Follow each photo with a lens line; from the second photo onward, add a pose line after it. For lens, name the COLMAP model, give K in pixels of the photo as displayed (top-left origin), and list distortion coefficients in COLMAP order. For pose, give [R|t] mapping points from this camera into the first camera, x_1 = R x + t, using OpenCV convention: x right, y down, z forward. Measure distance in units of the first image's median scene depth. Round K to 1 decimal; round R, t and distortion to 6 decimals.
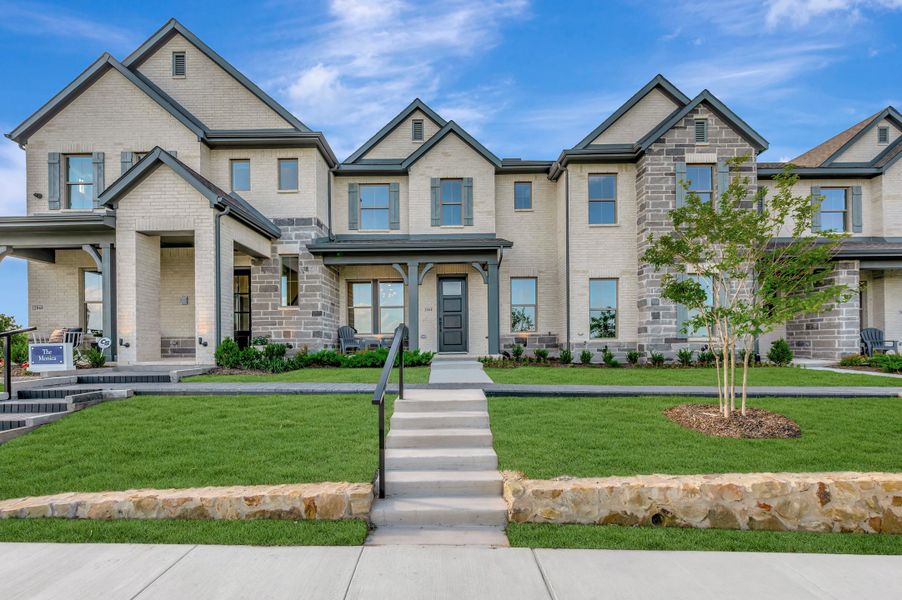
lens RADIAL K [[354.2, 0, 453.1], [0, 354.2, 296.3], [0, 0, 1]] dist [0.001164, 0.000085]
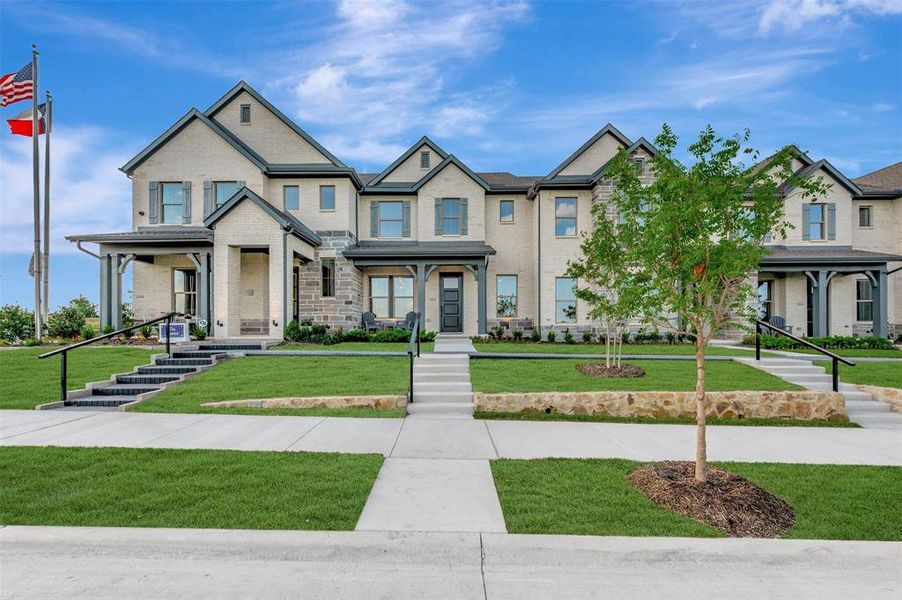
lens RADIAL K [[364.5, 0, 477.8], [0, 364.5, 291.7], [0, 0, 1]] dist [-0.011399, -0.000084]
pose [[0.998140, 0.006885, 0.060571, 0.014721], [-0.007382, 0.999941, 0.007984, -0.005291], [-0.060513, -0.008416, 0.998132, -0.333665]]
